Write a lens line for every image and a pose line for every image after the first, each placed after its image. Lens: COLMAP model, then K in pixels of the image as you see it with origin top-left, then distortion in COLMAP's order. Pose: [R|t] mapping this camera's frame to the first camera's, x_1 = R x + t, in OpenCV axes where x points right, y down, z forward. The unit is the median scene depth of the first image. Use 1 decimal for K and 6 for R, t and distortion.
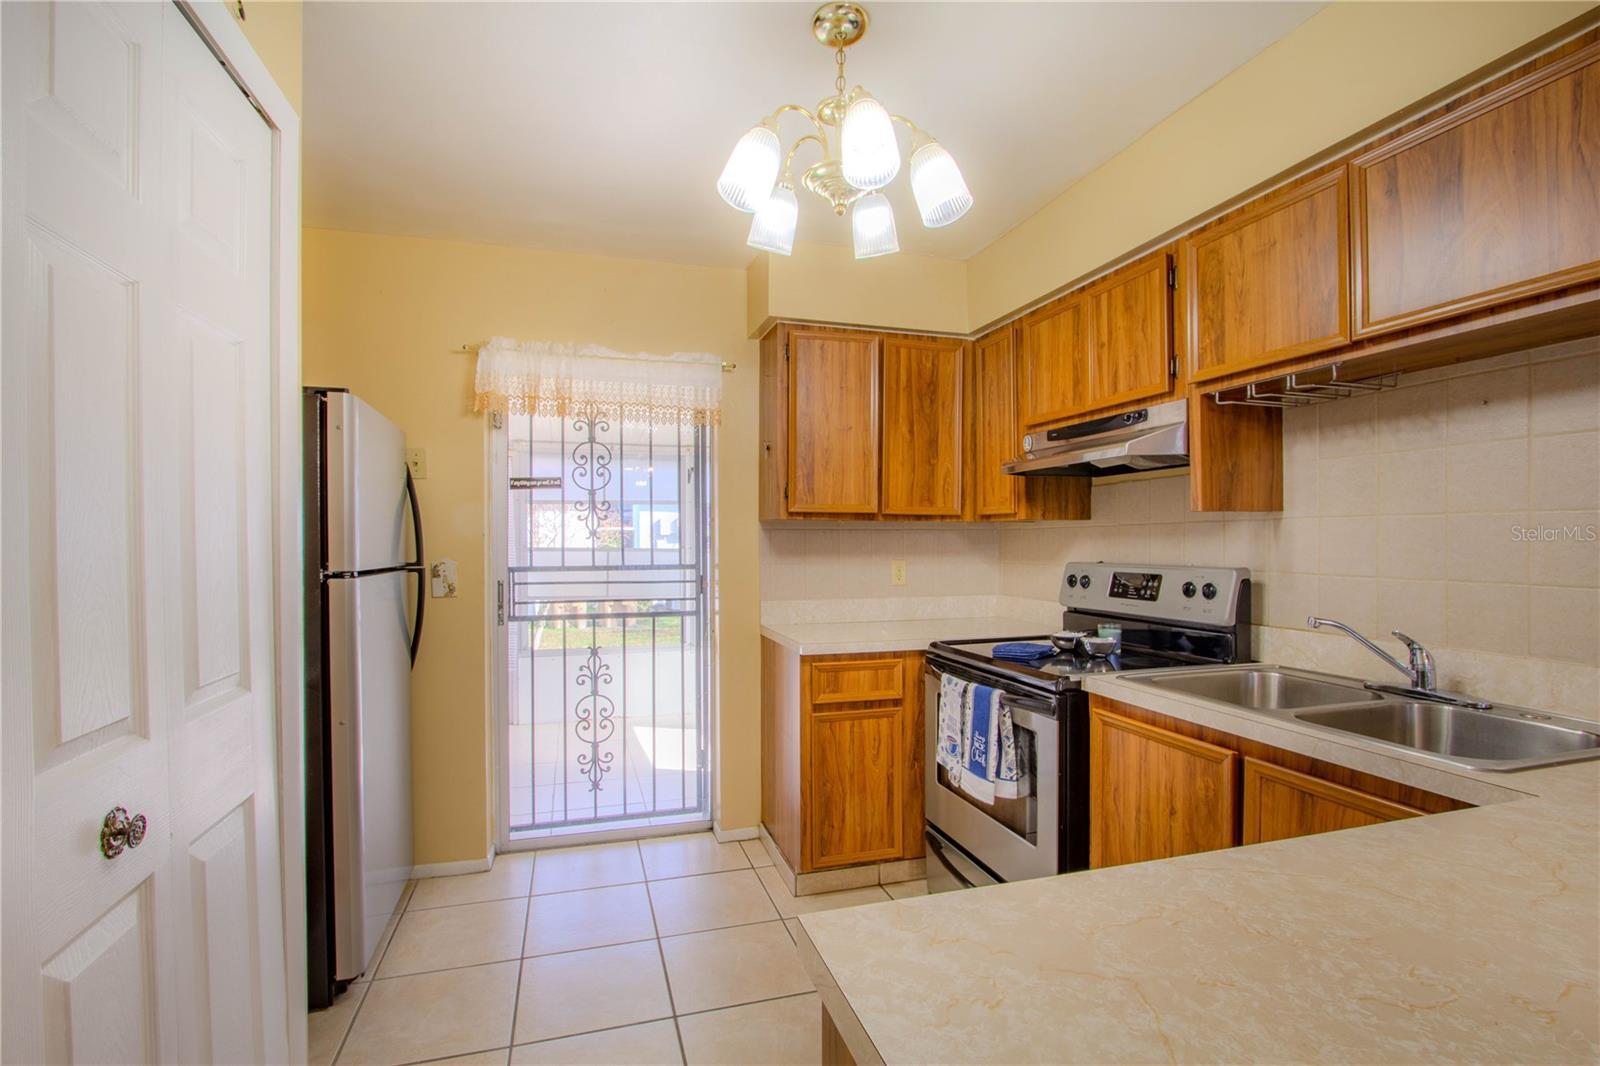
lens RADIAL K [[743.8, 0, 797.7], [0, 743.8, 543.8], [0, 0, 1]] dist [-0.020972, 0.000766]
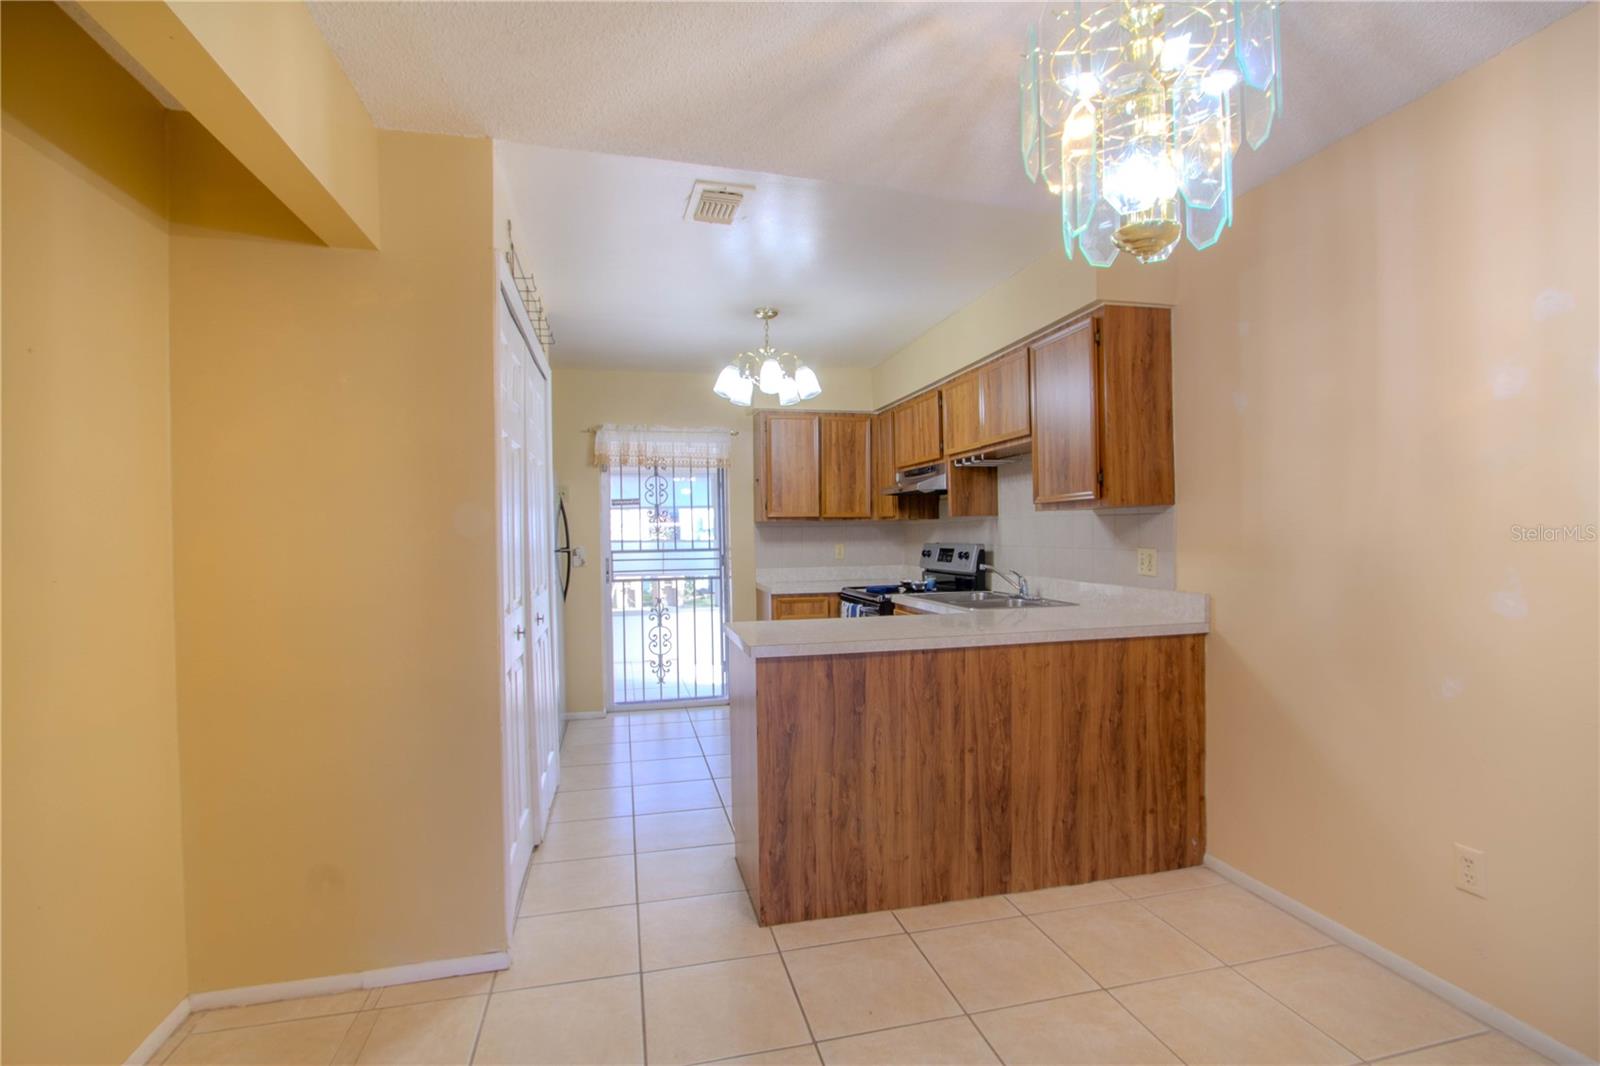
lens RADIAL K [[743.8, 0, 793.5], [0, 743.8, 546.1], [0, 0, 1]] dist [-0.020972, 0.000766]
pose [[0.997995, -0.011915, -0.062167, 0.156299], [0.012851, 0.999810, 0.014677, 0.001411], [0.061980, -0.015447, 0.997958, -0.760297]]
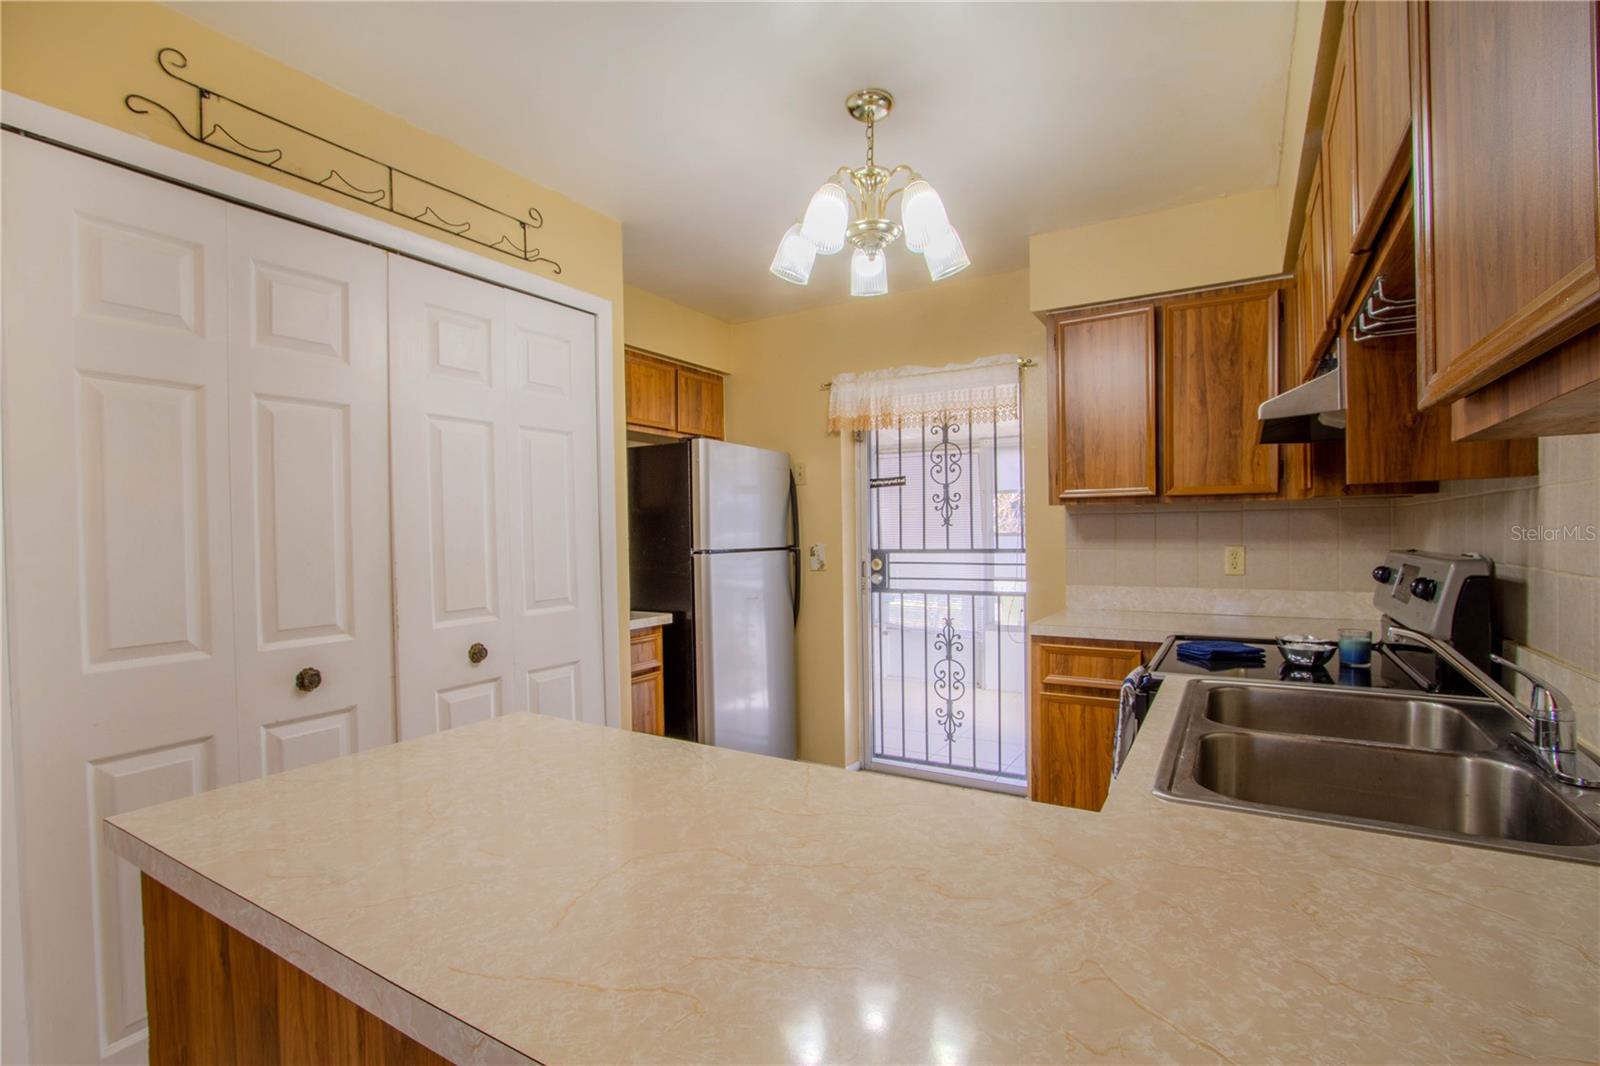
lens RADIAL K [[743.8, 0, 794.4], [0, 743.8, 543.9], [0, 0, 1]] dist [-0.020972, 0.000766]
pose [[0.675074, 0.005065, -0.737733, 0.487631], [0.010705, 0.999804, 0.016661, -0.000320], [0.737672, -0.019145, 0.674887, 0.039066]]
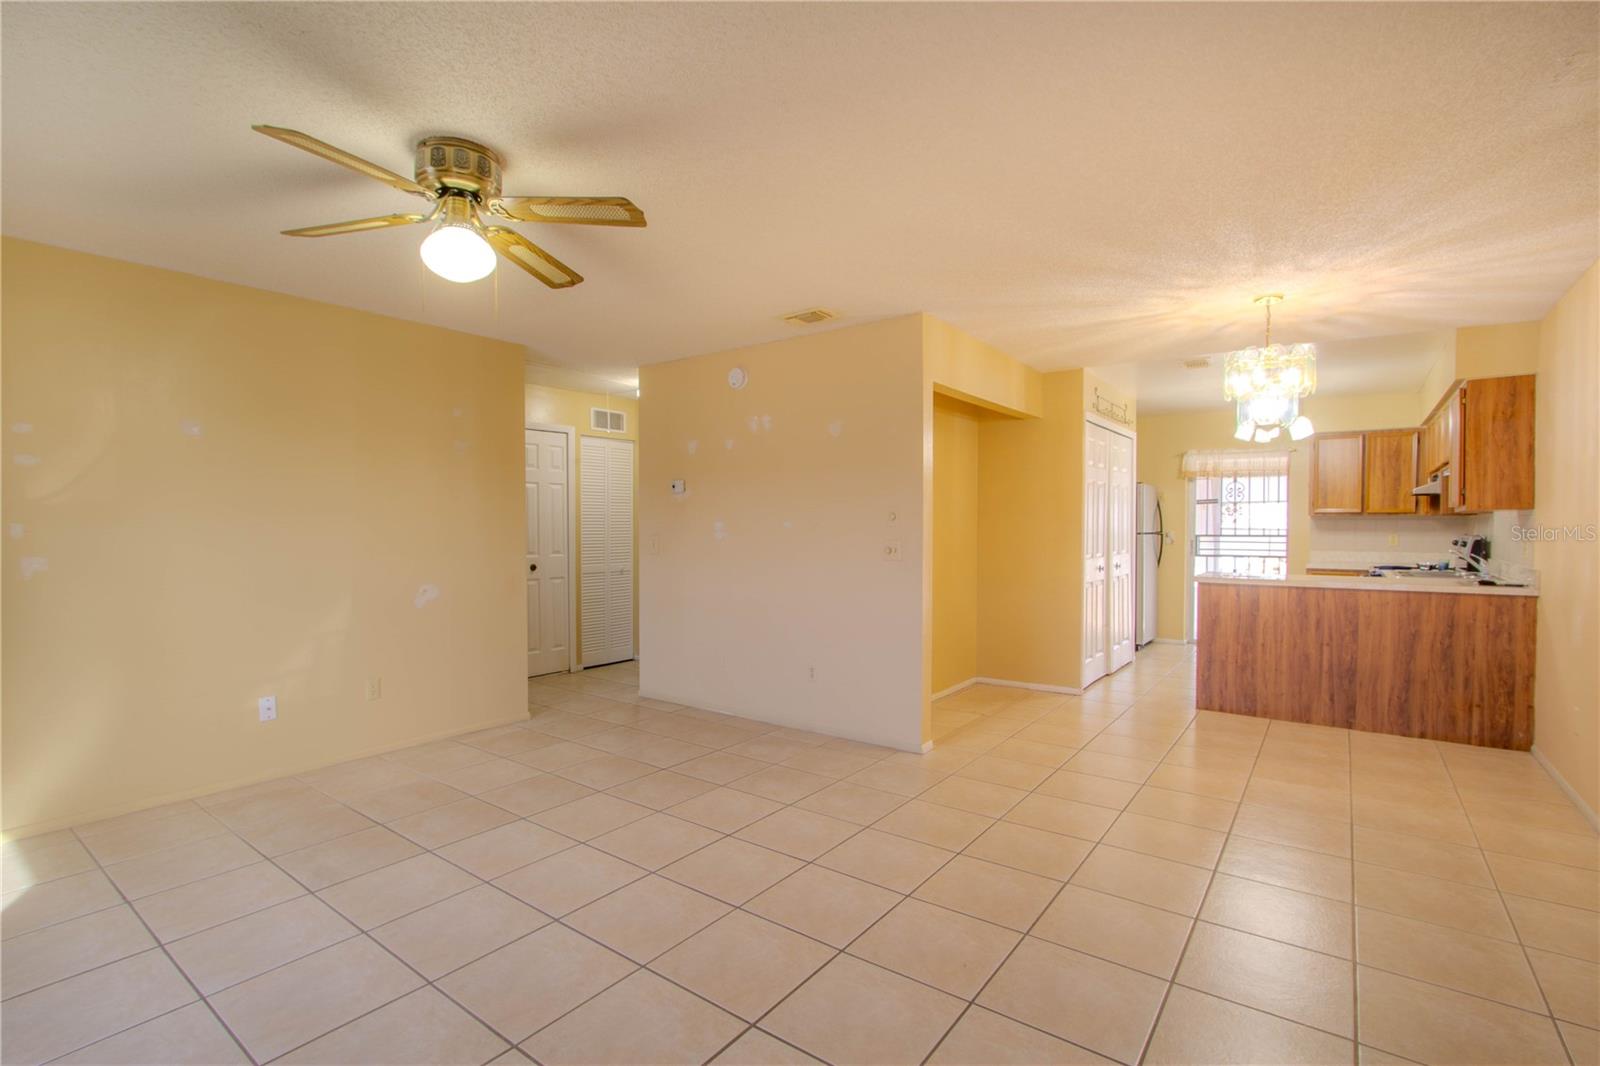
lens RADIAL K [[743.8, 0, 798.2], [0, 743.8, 544.5], [0, 0, 1]] dist [-0.020972, 0.000766]
pose [[0.603958, 0.023391, -0.796673, 0.859993], [-0.002428, 0.999619, 0.027509, -0.000206], [0.797013, -0.014680, 0.603784, -1.724716]]
